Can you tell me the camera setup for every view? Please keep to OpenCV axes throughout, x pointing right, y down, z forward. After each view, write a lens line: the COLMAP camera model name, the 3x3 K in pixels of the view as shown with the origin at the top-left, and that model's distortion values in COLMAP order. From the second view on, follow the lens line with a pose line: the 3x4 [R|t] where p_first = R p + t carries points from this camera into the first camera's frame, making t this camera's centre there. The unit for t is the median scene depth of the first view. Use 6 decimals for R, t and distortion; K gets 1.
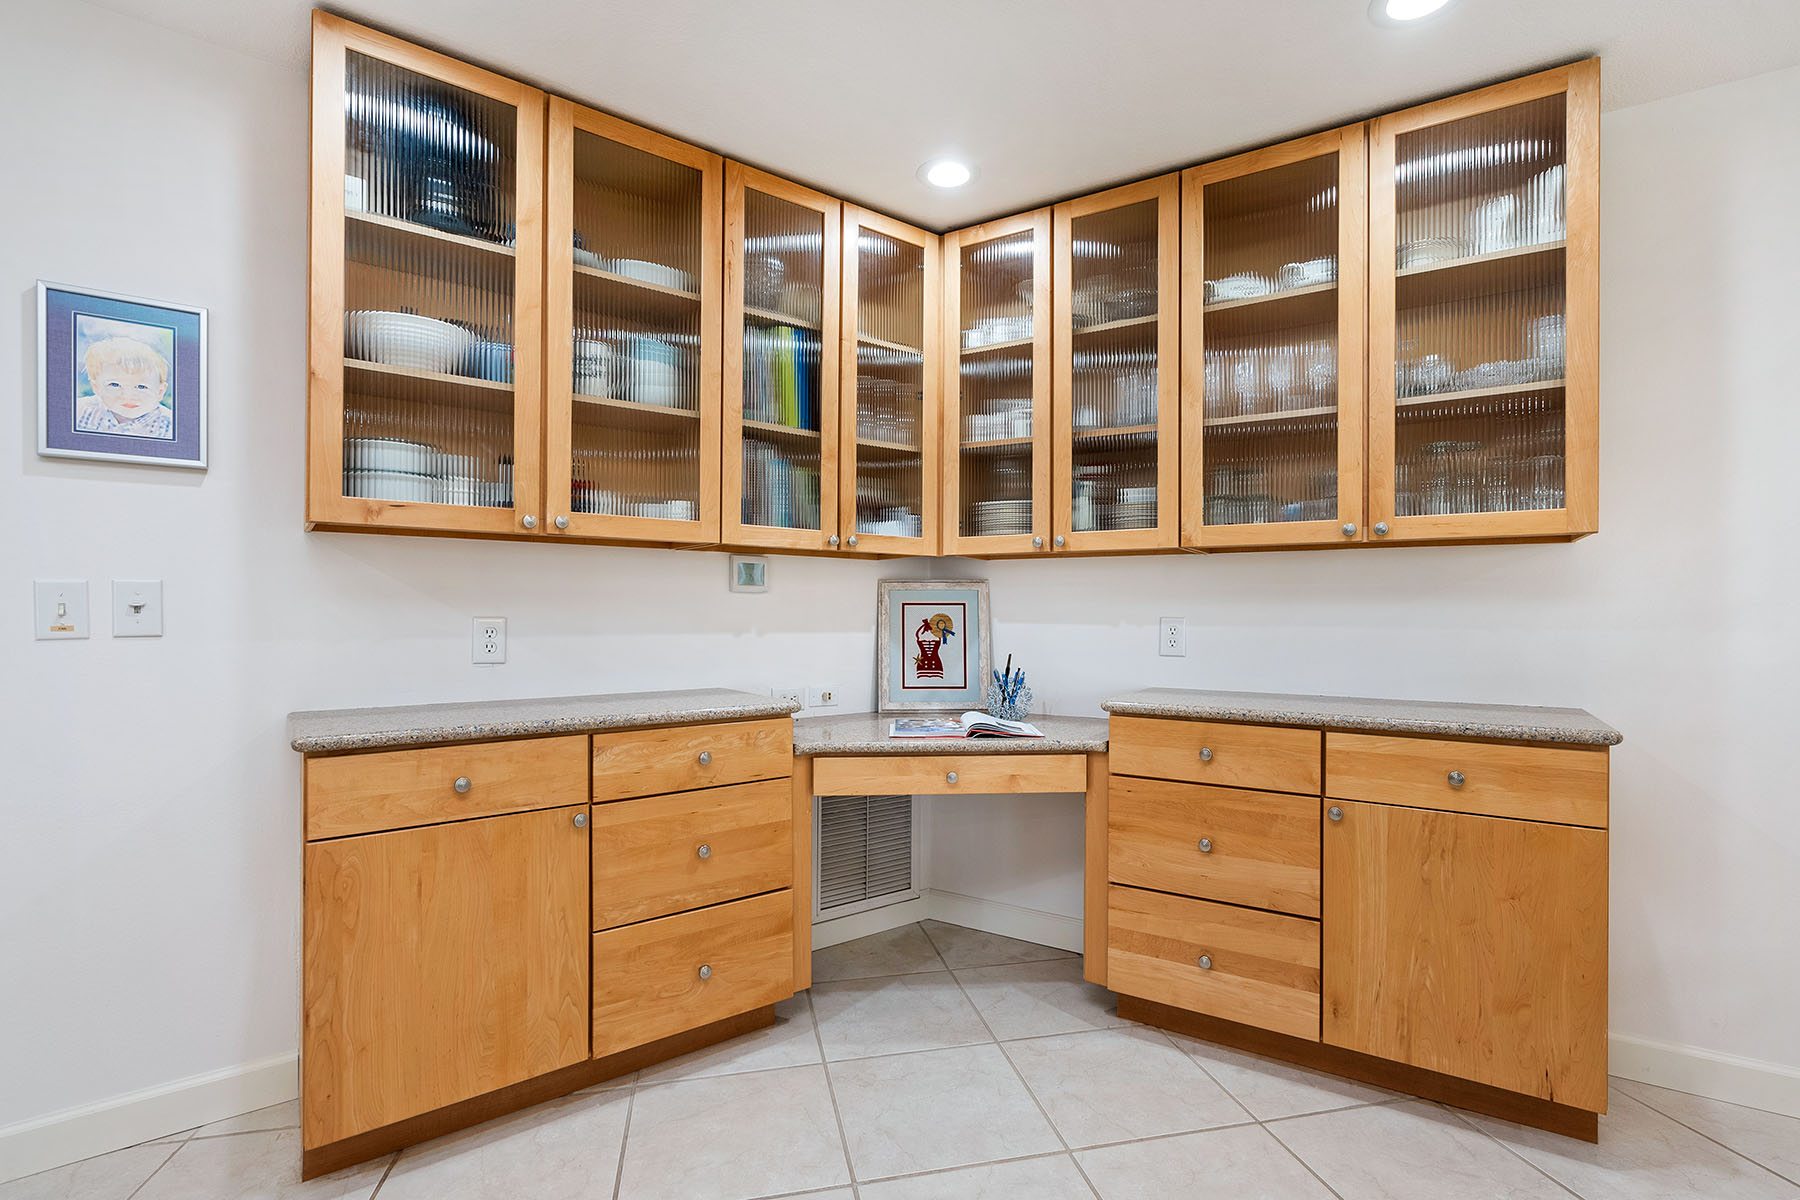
lens RADIAL K [[820.3, 0, 902.9], [0, 820.3, 609.4], [0, 0, 1]] dist [-0.000696, -0.000080]
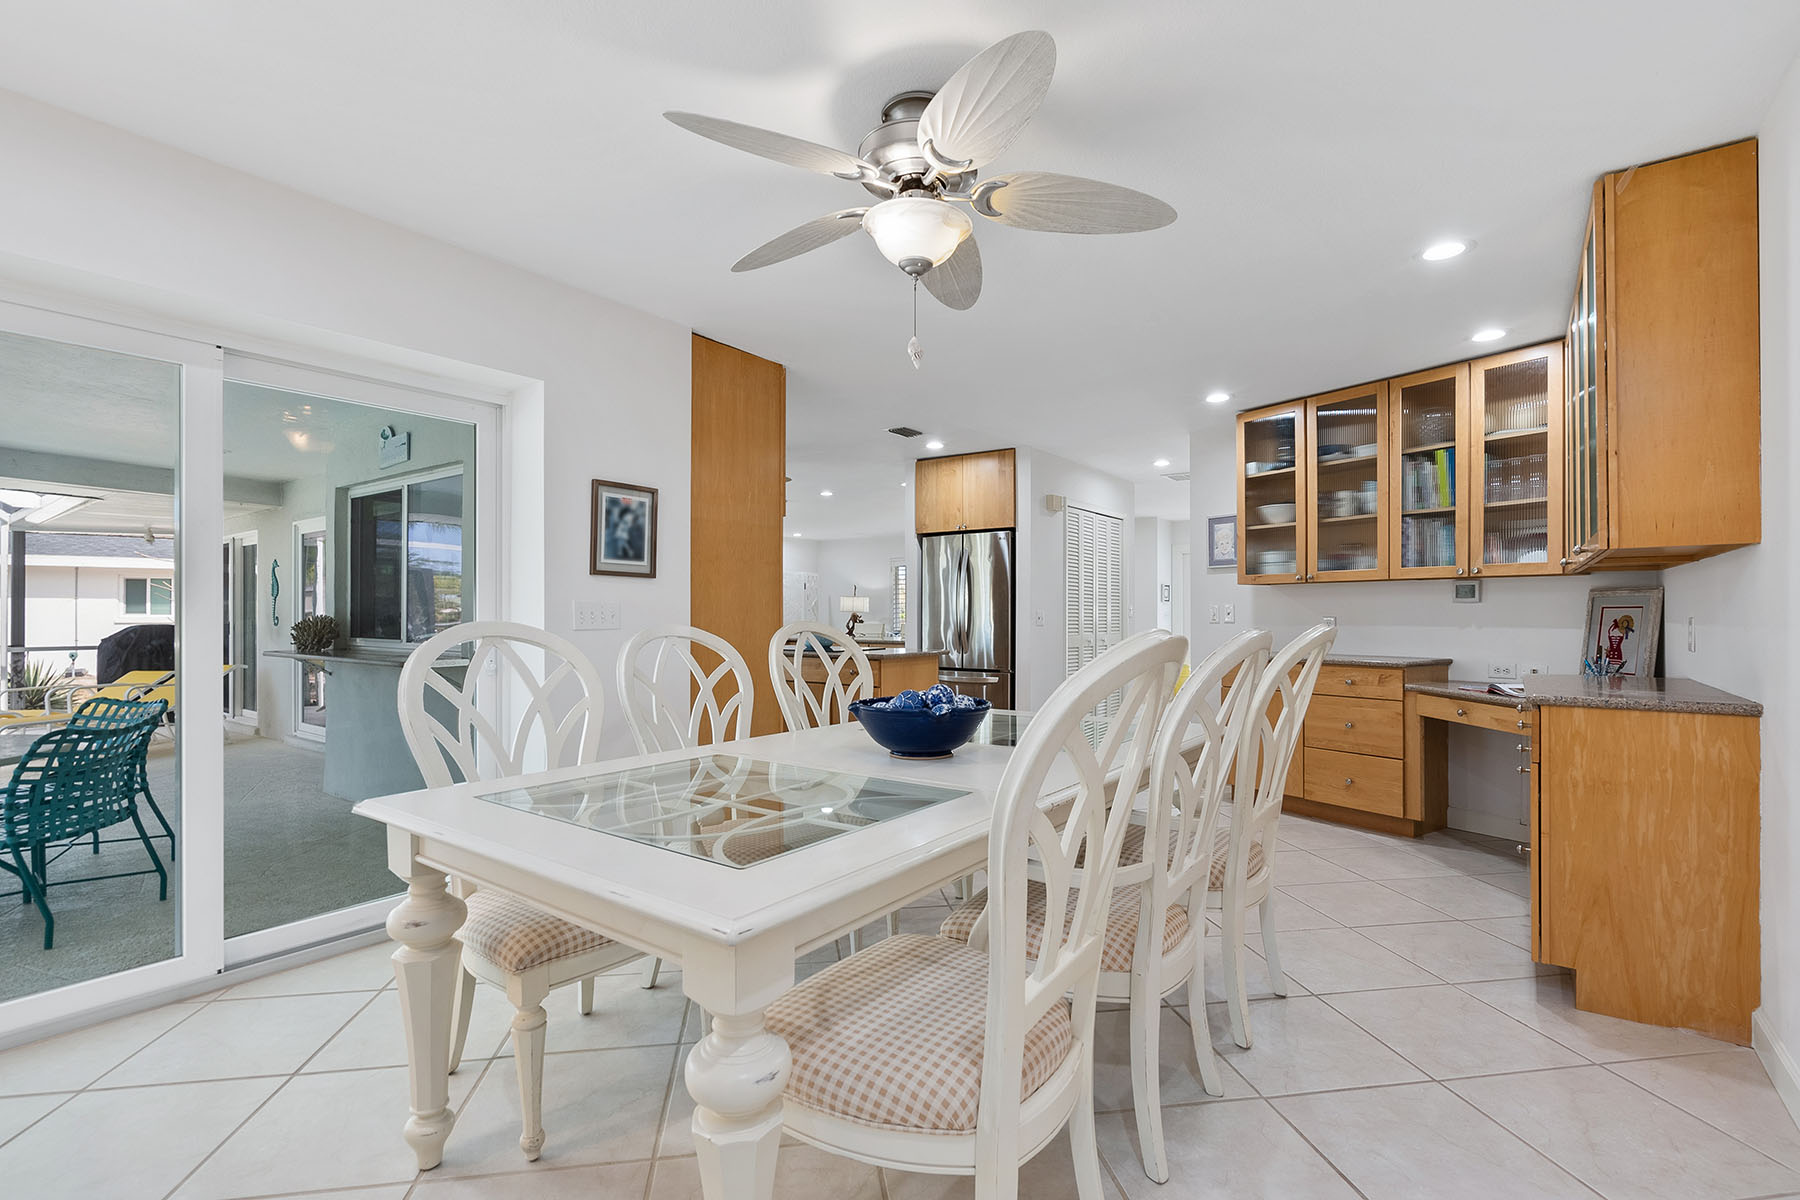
lens RADIAL K [[820.3, 0, 902.9], [0, 820.3, 609.4], [0, 0, 1]] dist [-0.000696, -0.000080]
pose [[-0.091576, -0.008658, -0.995760, 1.527213], [0.009466, 0.999909, -0.009564, -0.001259], [0.995753, -0.010302, -0.091486, 0.039242]]
